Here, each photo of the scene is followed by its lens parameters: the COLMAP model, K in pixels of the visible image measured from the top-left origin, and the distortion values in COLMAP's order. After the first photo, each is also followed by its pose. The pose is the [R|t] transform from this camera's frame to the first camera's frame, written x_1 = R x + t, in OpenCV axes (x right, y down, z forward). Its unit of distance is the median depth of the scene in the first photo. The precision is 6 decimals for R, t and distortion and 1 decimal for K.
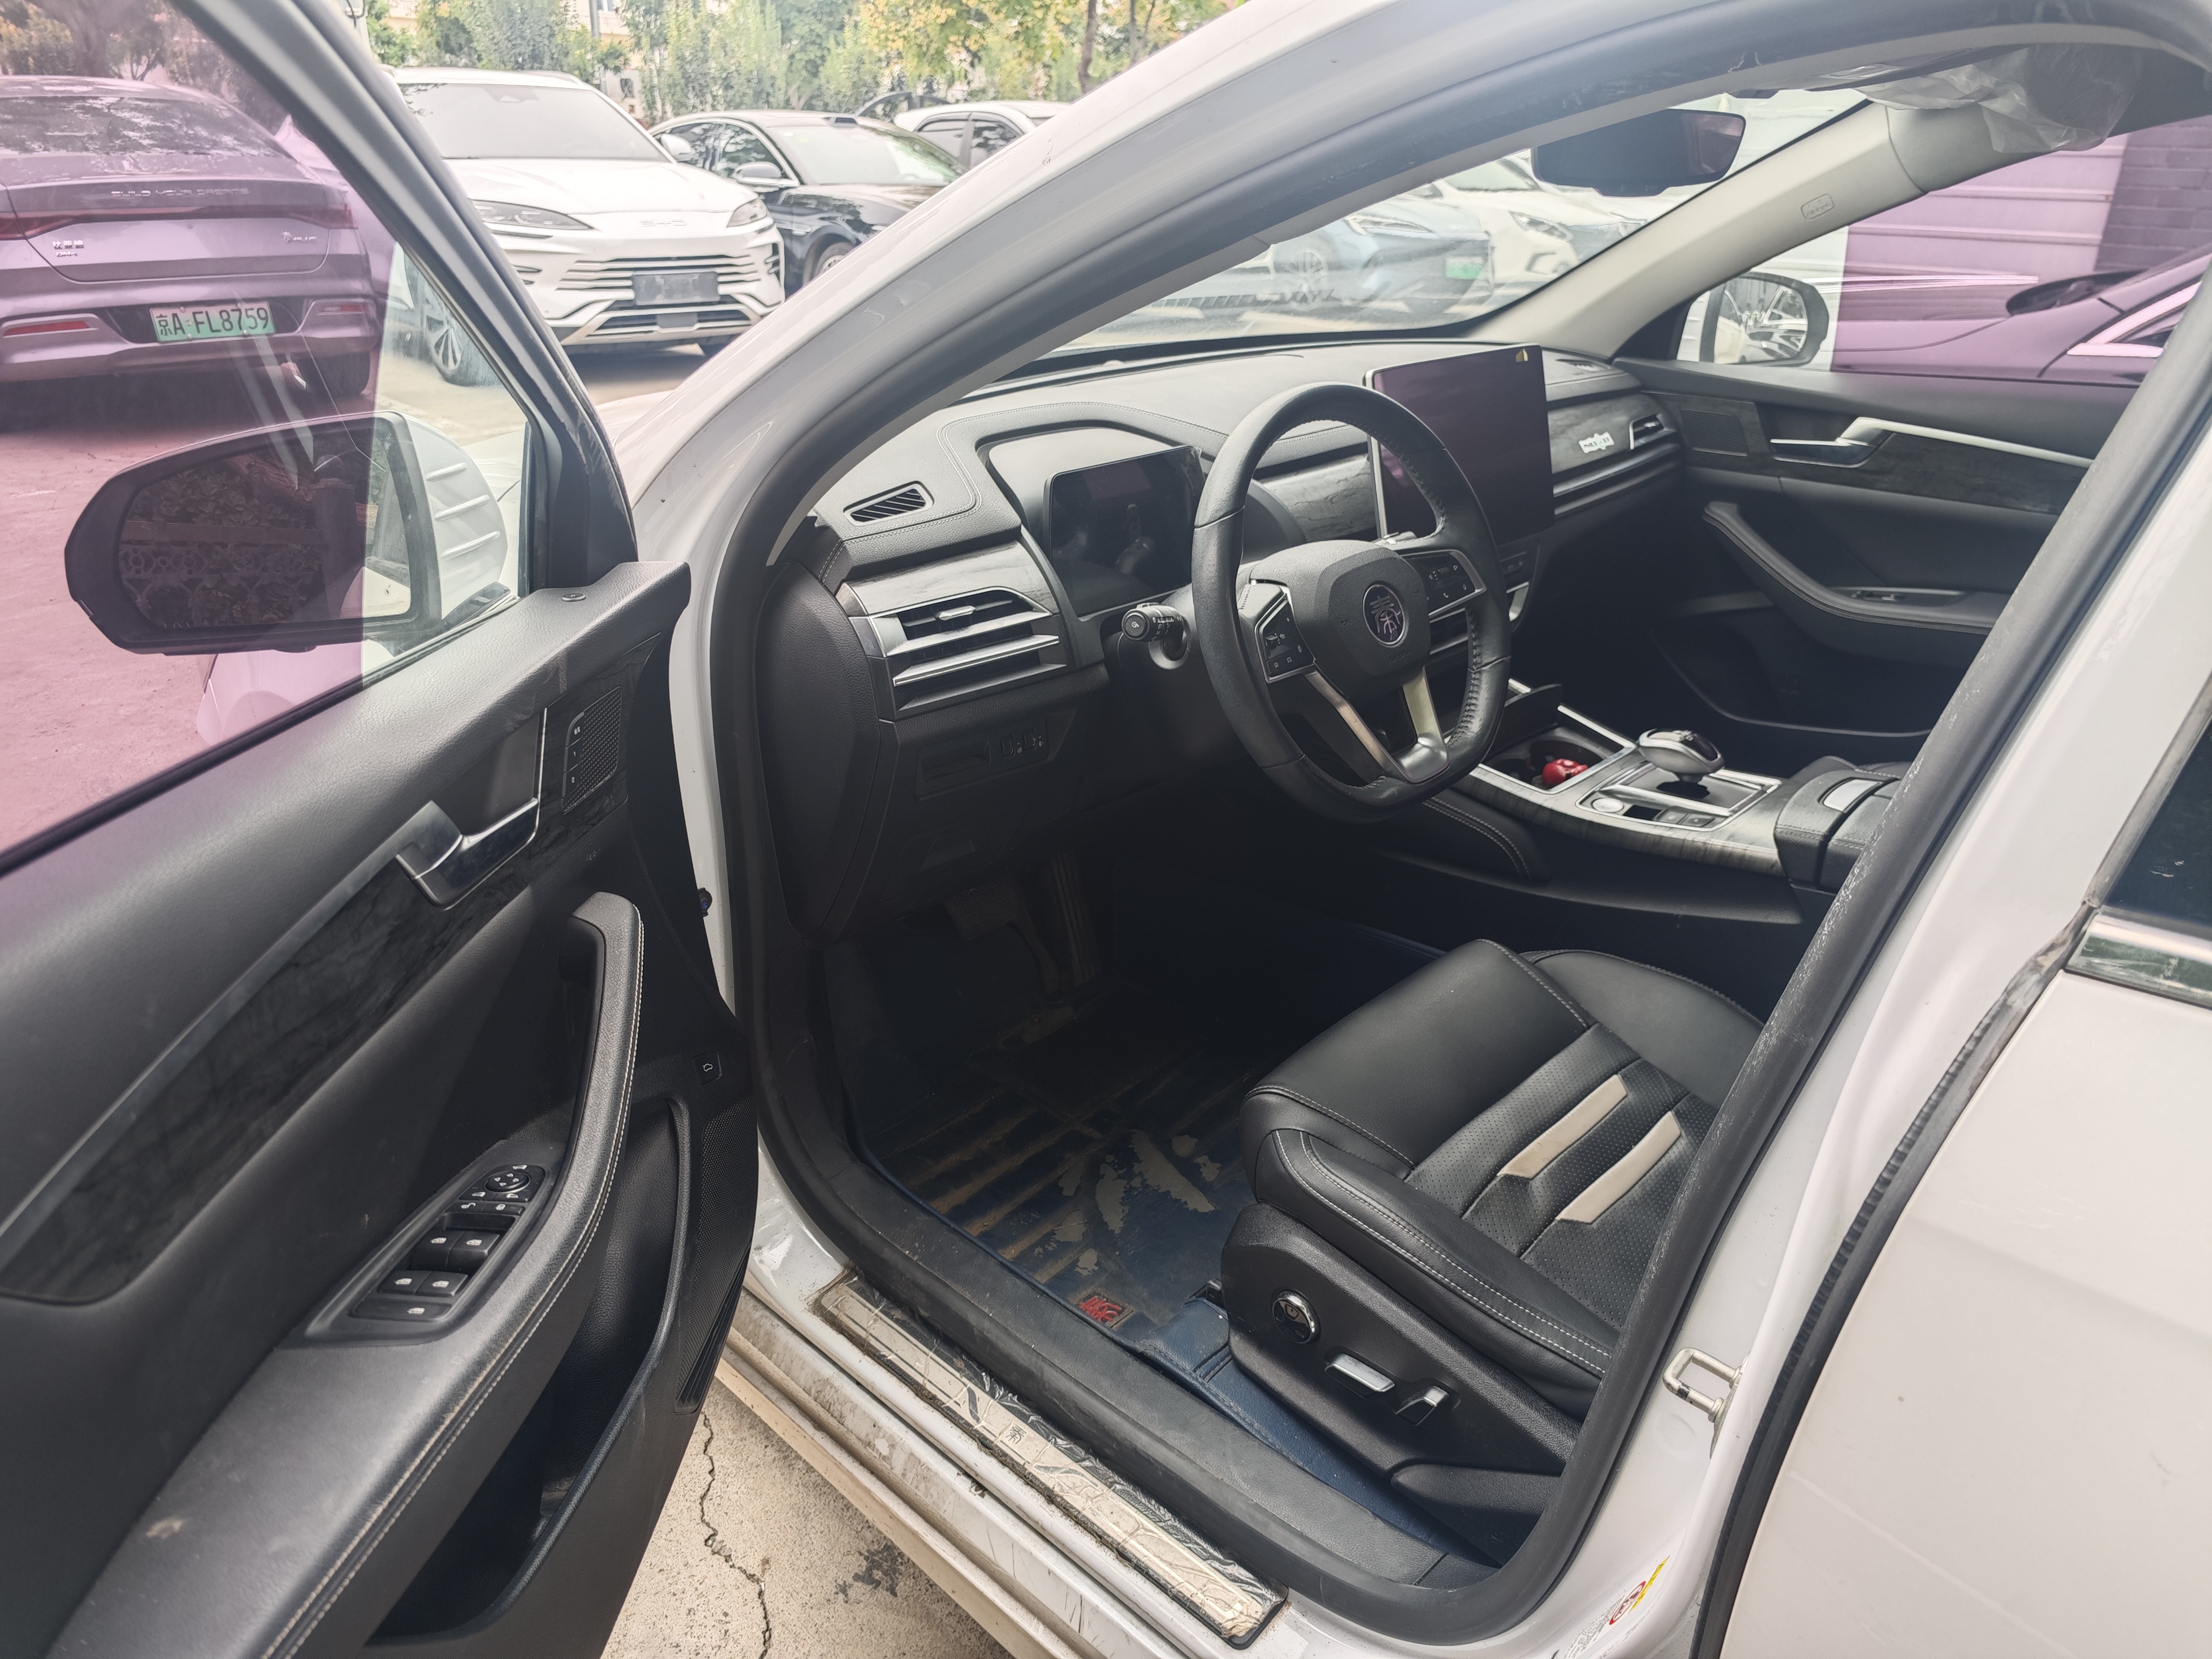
lens RADIAL K [[1454.3, 0, 1106.7], [0, 1454.3, 811.1], [0, 0, 1]] dist [-0.005092, -0.000817]
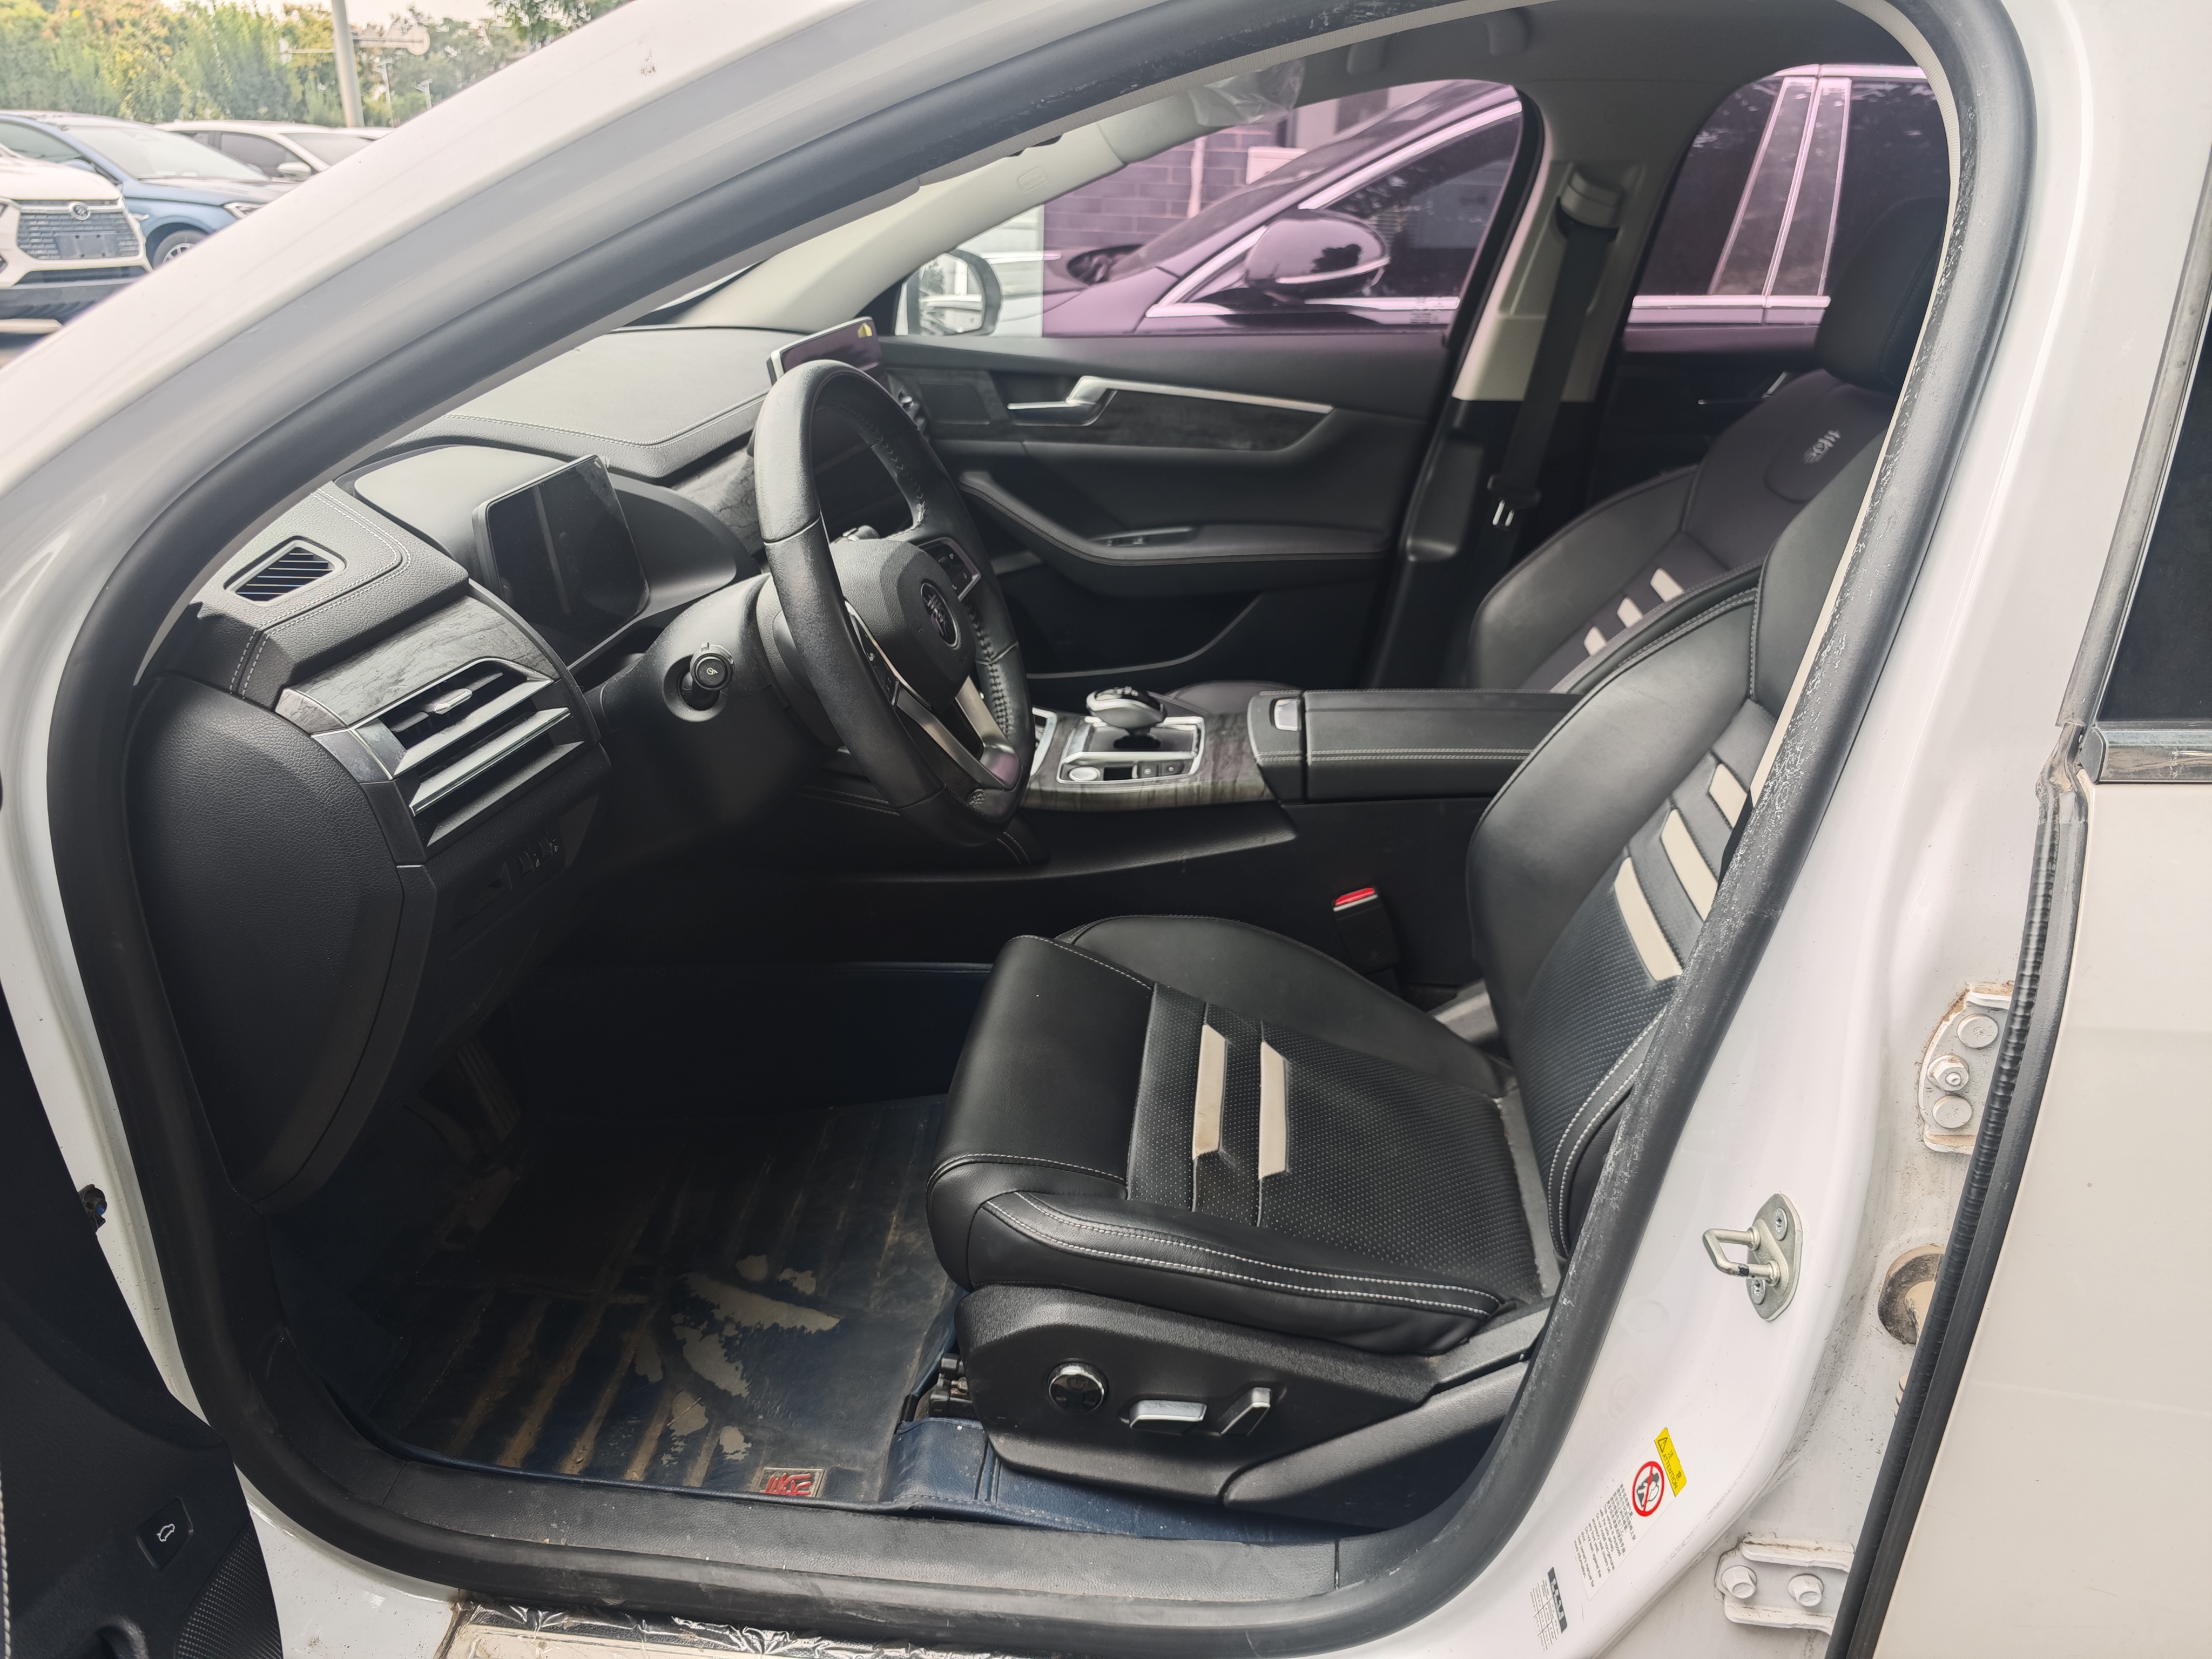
lens RADIAL K [[1480.9, 0, 1106.0], [0, 1480.9, 829.5], [0, 0, 1]] dist [-0.005782, -0.002751]
pose [[0.795368, -0.235077, 0.558684, -0.249686], [0.229925, 0.969852, 0.080752, -0.051873], [-0.560824, 0.064228, 0.825440, 0.176437]]
